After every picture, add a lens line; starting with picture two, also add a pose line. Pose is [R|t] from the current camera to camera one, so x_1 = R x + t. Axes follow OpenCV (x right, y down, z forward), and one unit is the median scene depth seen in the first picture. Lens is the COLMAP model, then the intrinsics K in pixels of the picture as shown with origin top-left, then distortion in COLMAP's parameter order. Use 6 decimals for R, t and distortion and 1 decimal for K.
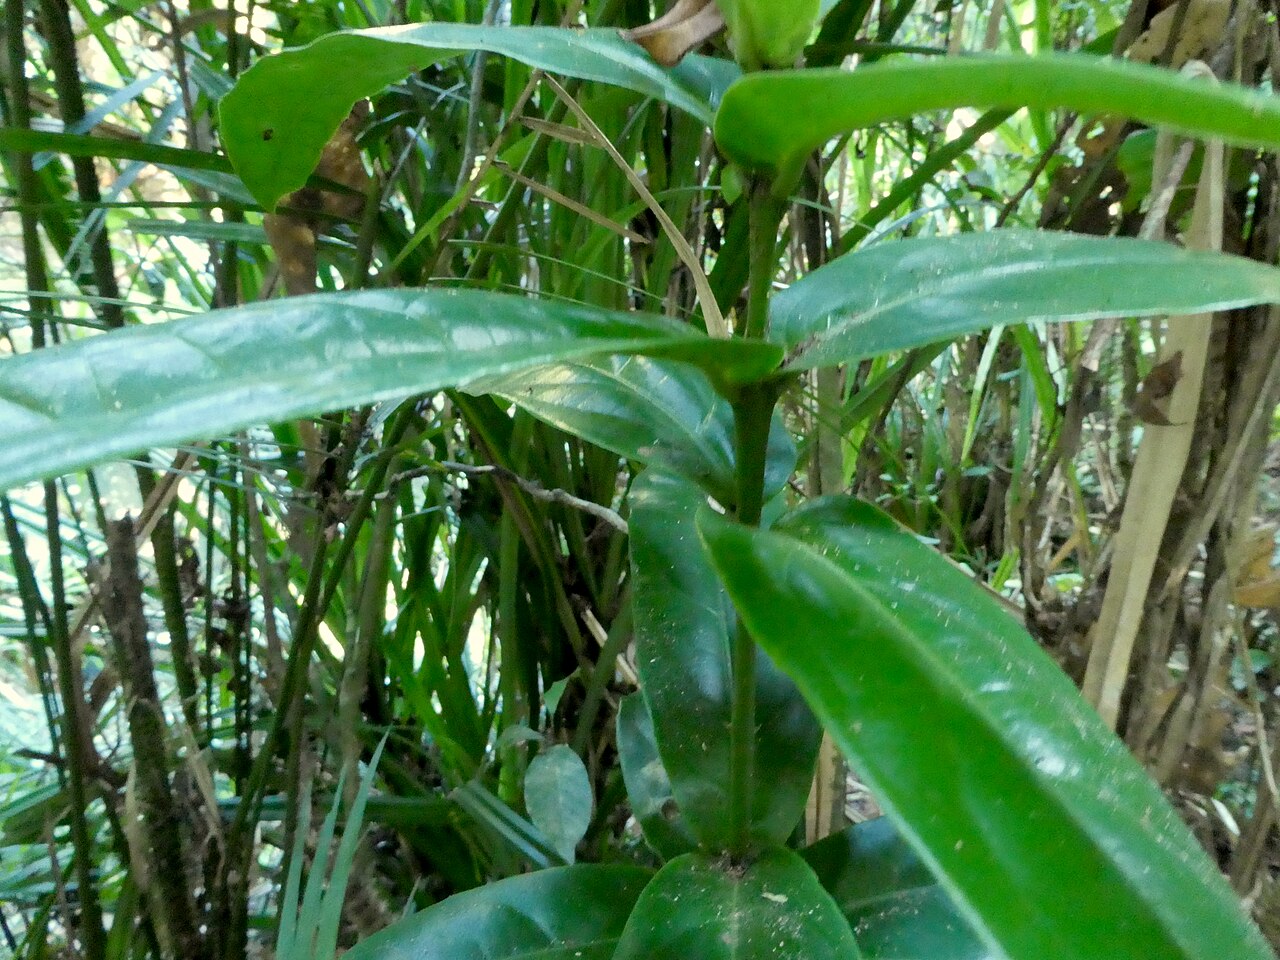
lens RADIAL K [[963.6, 0, 640.0], [0, 963.6, 480.0], [0, 0, 1]] dist [-0.004207, 0.100216]
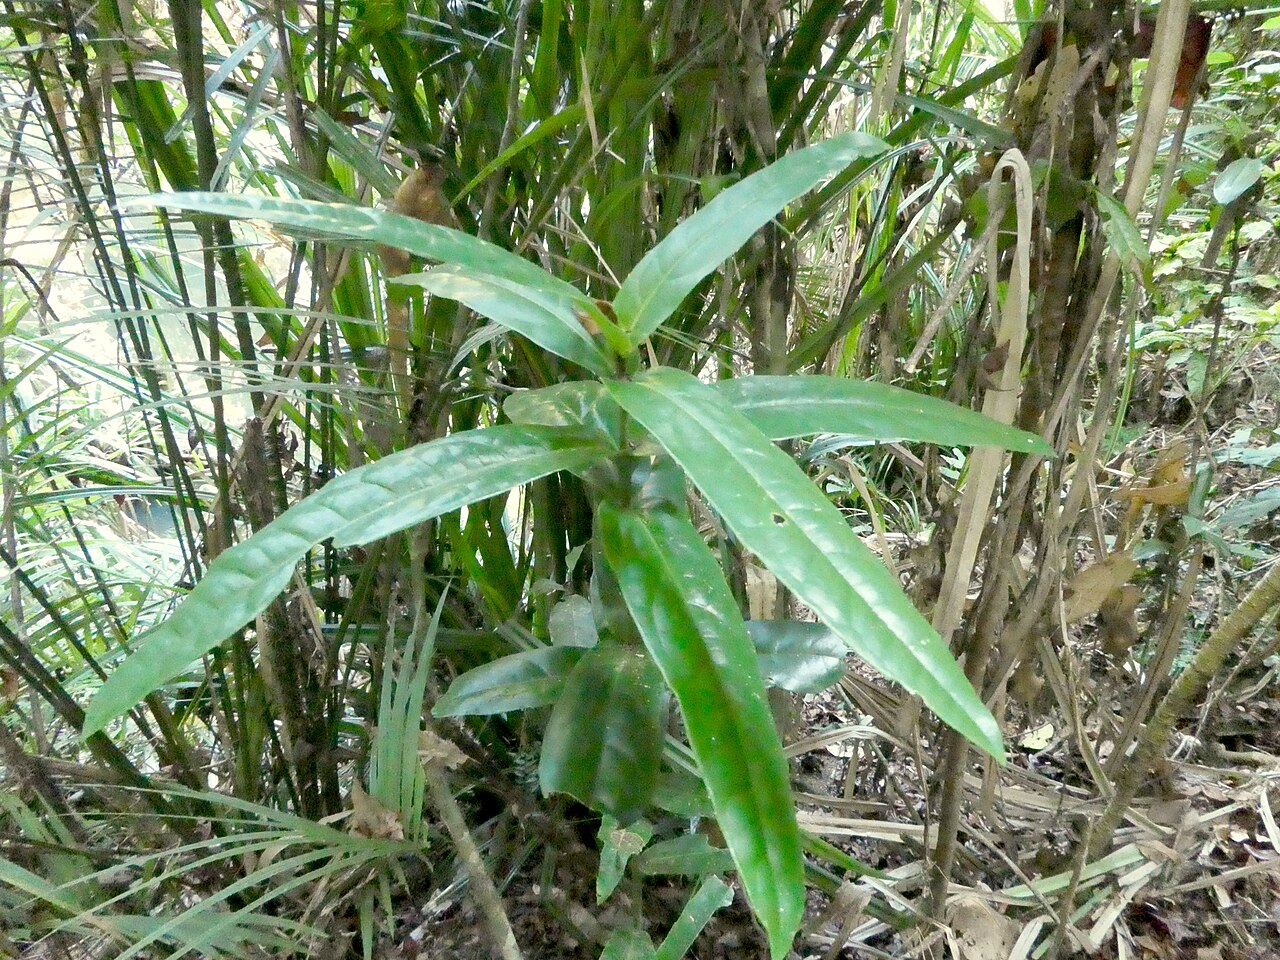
lens RADIAL K [[963.6, 0, 640.0], [0, 963.6, 480.0], [0, 0, 1]] dist [-0.004207, 0.100216]
pose [[0.998895, 0.031549, -0.034827, 0.026058], [-0.026174, 0.989050, 0.145238, -0.043406], [0.039028, -0.144166, 0.988784, -0.161355]]
